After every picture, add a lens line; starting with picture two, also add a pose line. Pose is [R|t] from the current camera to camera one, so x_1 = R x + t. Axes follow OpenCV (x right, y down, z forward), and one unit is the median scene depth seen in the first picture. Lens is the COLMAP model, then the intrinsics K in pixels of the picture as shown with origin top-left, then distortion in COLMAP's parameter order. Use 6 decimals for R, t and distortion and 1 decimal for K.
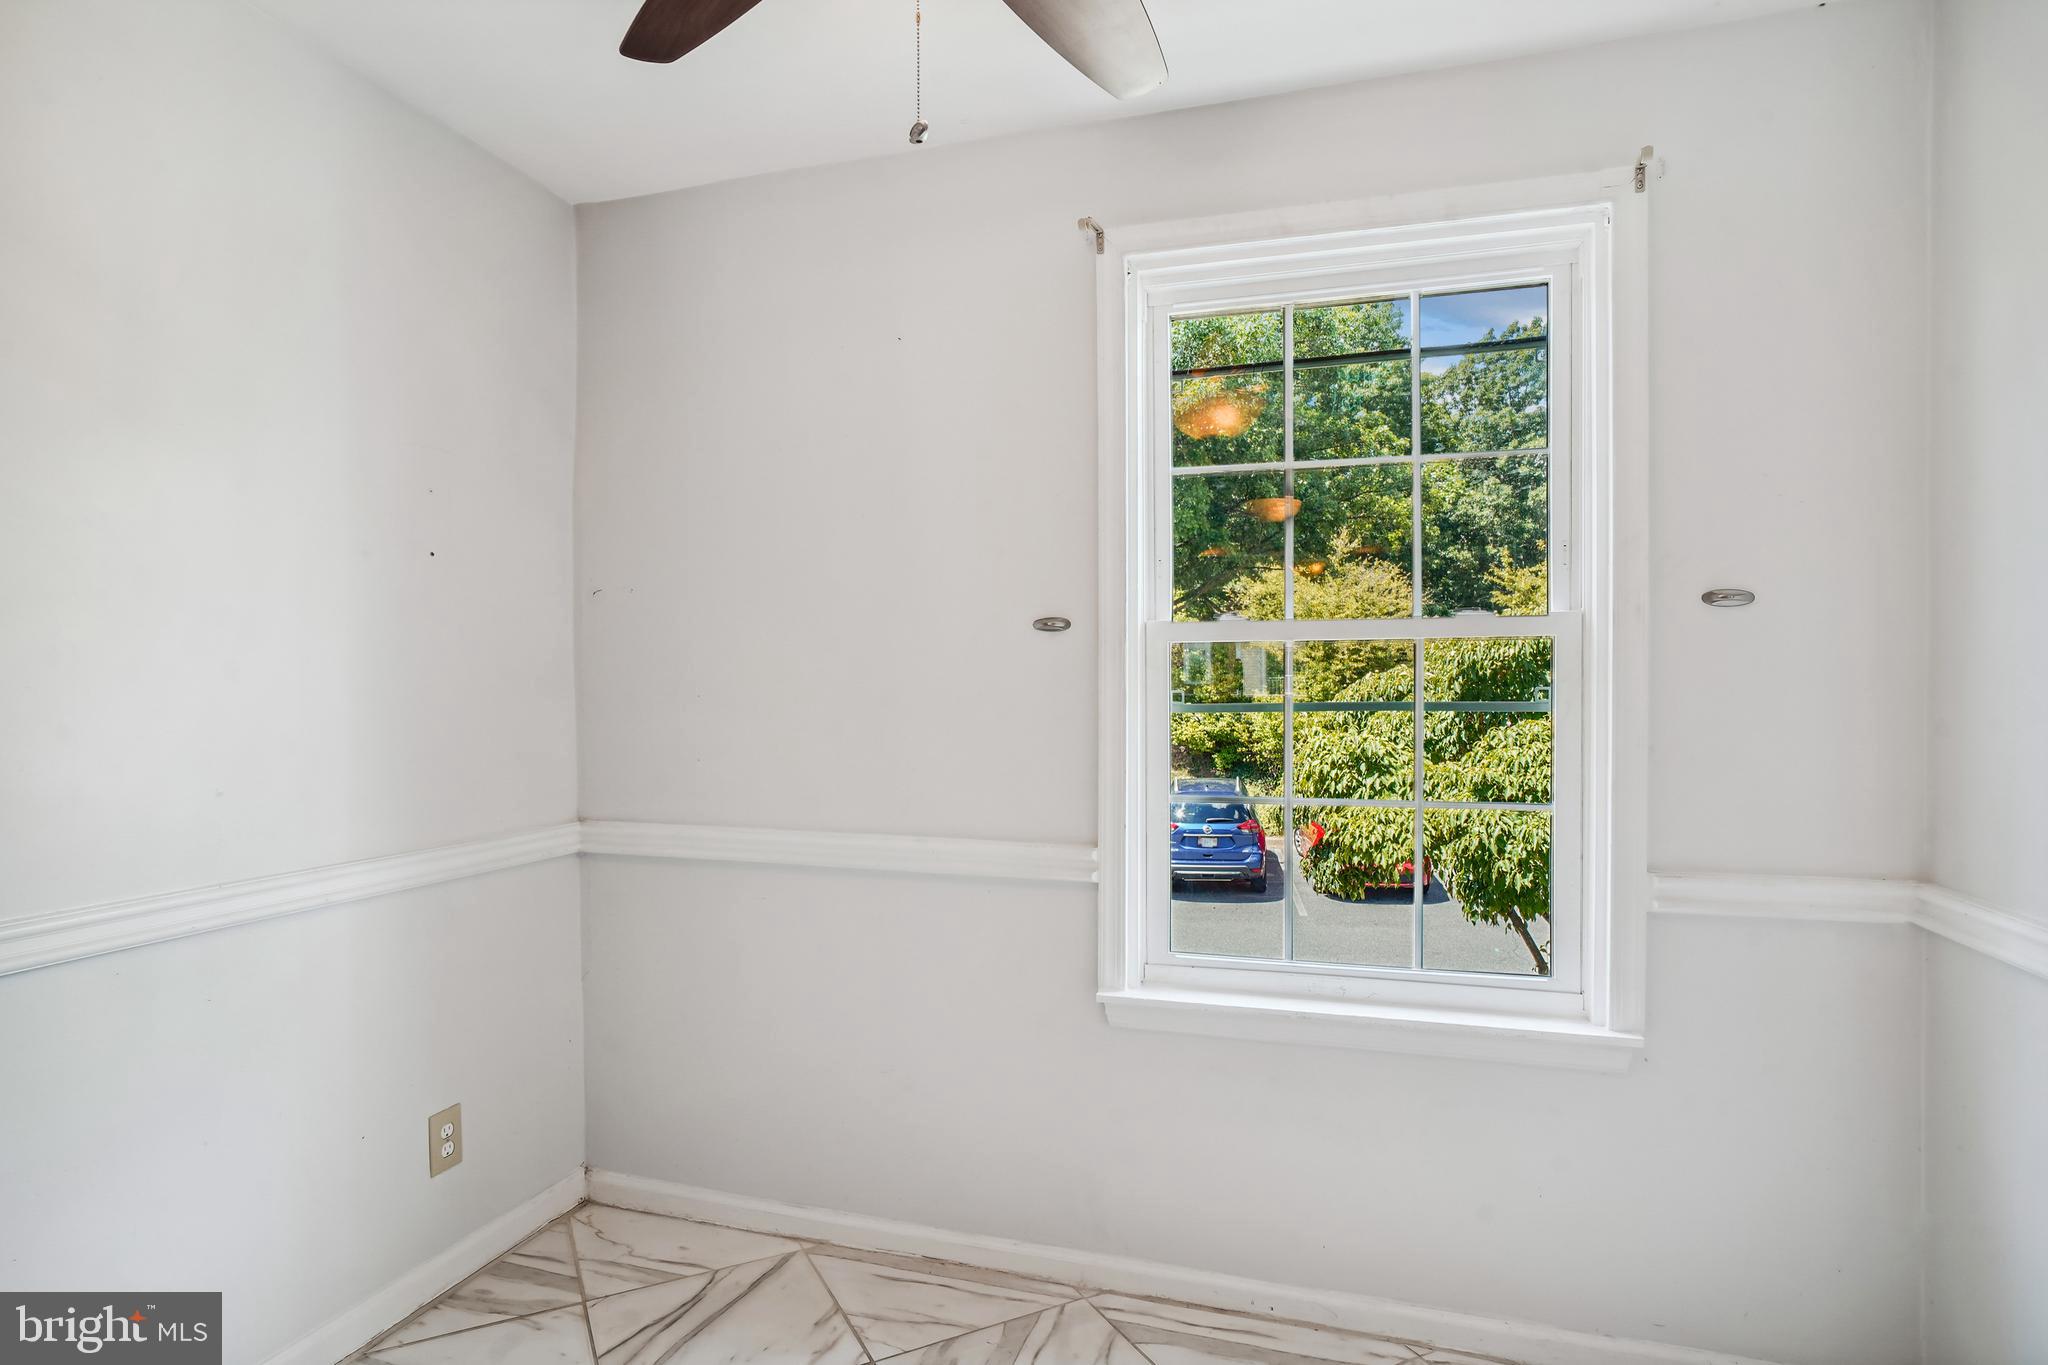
lens RADIAL K [[1081.7, 0, 1053.6], [0, 1081.7, 713.3], [0, 0, 1]] dist [-0.021214, 0.001741]
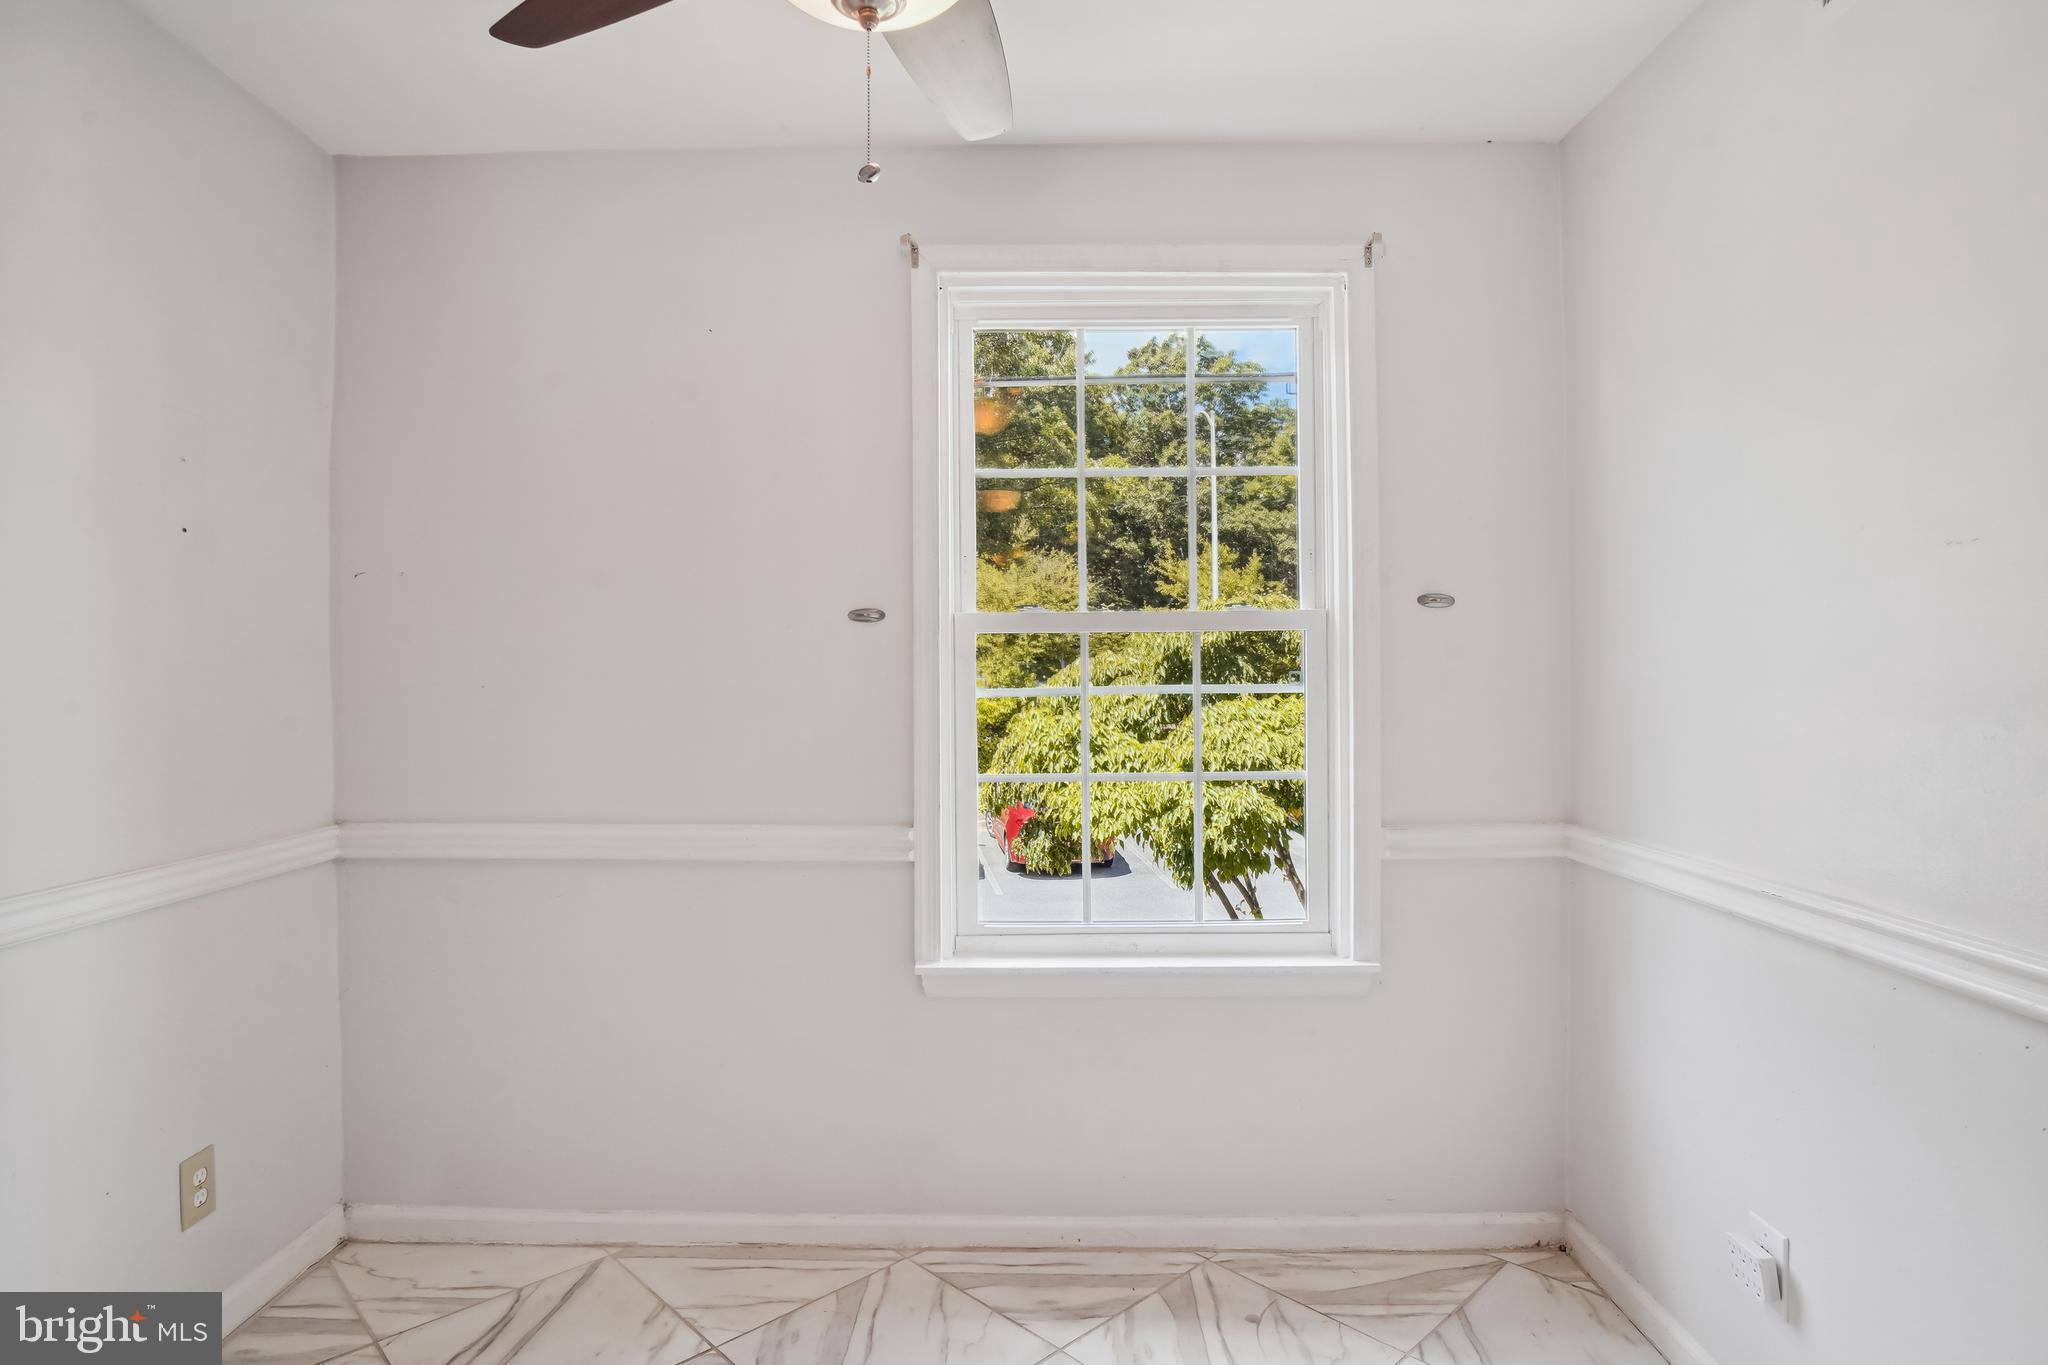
lens RADIAL K [[1081.7, 0, 1049.9], [0, 1081.7, 687.1], [0, 0, 1]] dist [-0.021214, 0.001741]
pose [[0.958549, -0.008066, 0.284815, -0.128640], [0.010740, 0.999912, -0.007828, -0.002907], [-0.284726, 0.010563, 0.958551, -0.050241]]
